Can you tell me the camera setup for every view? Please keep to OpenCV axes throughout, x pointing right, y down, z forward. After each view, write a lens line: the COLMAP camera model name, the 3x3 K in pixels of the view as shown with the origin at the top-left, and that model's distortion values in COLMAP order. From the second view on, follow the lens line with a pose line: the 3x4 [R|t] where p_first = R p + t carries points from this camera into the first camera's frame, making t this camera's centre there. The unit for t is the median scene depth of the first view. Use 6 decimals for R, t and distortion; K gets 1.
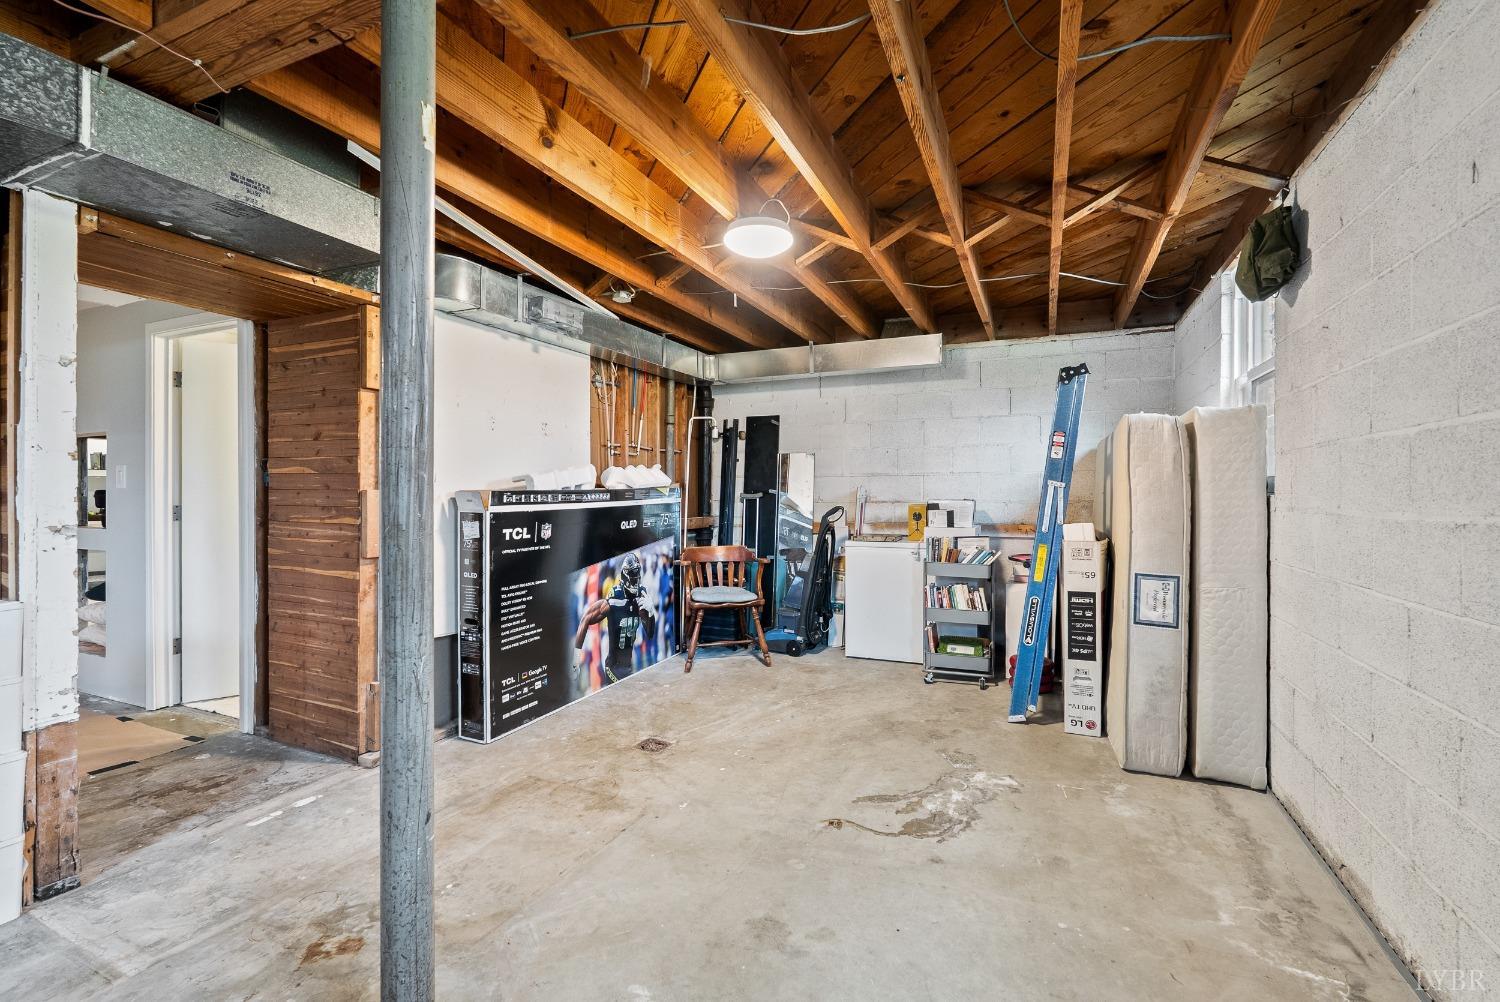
lens RADIAL K [[657.7, 0, 753.5], [0, 657.7, 494.3], [0, 0, 1]] dist [-0.014939, -0.000248]
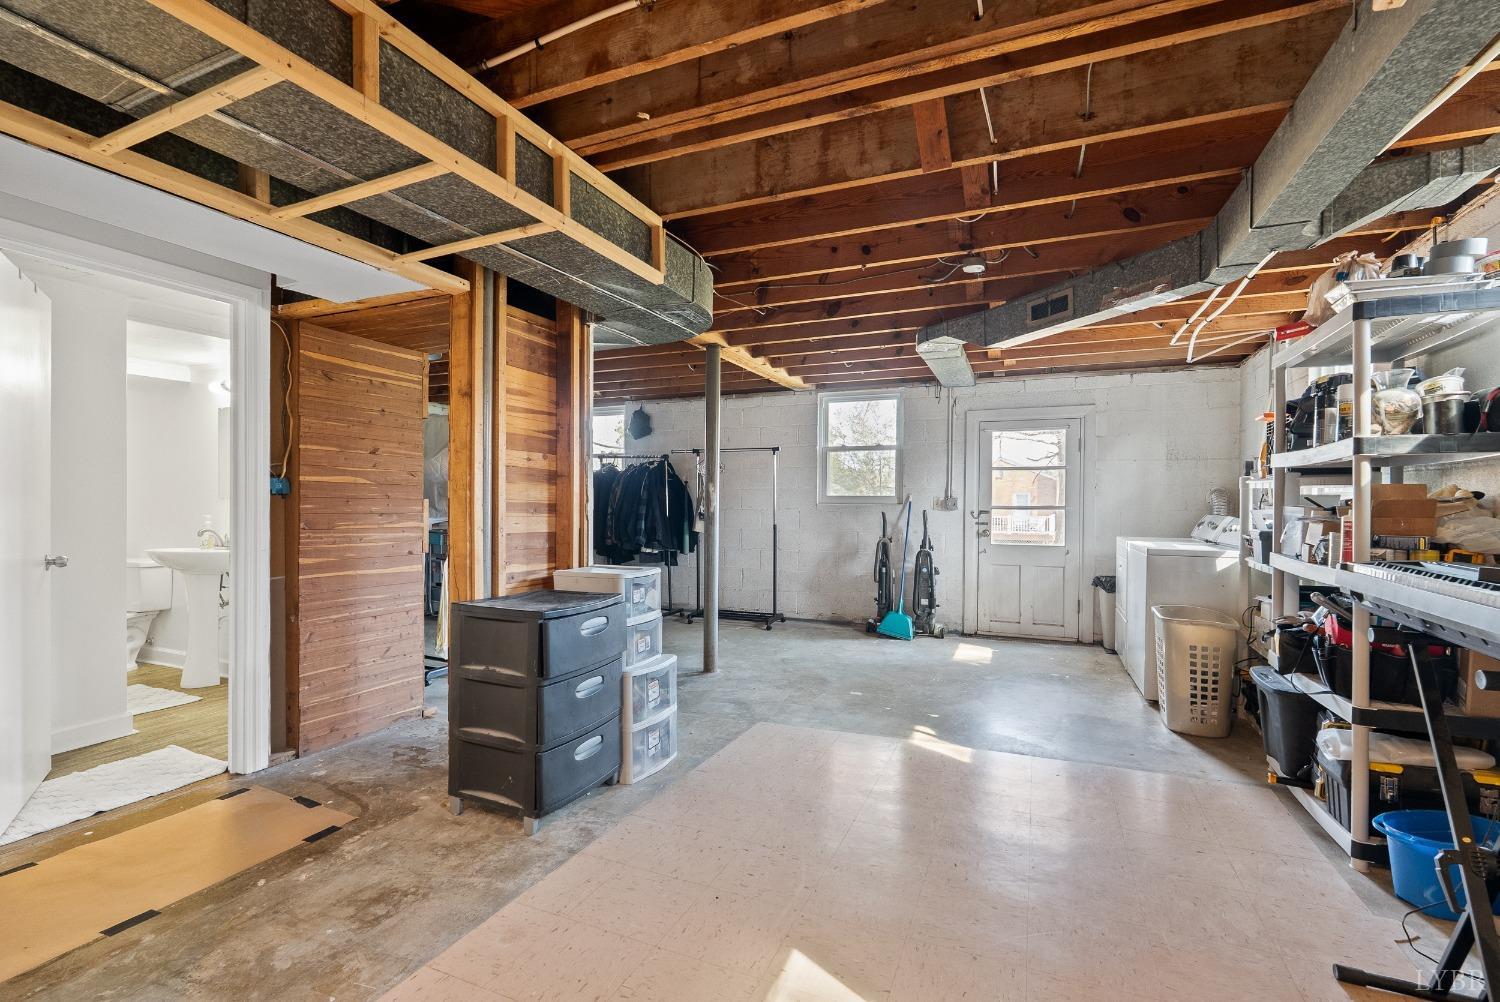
lens RADIAL K [[657.7, 0, 753.5], [0, 657.7, 505.9], [0, 0, 1]] dist [-0.014939, -0.000248]
pose [[0.008299, -0.003407, 0.999960, -1.802025], [-0.001196, 0.999993, 0.003417, 0.001258], [-0.999965, -0.001225, 0.008295, 0.342443]]
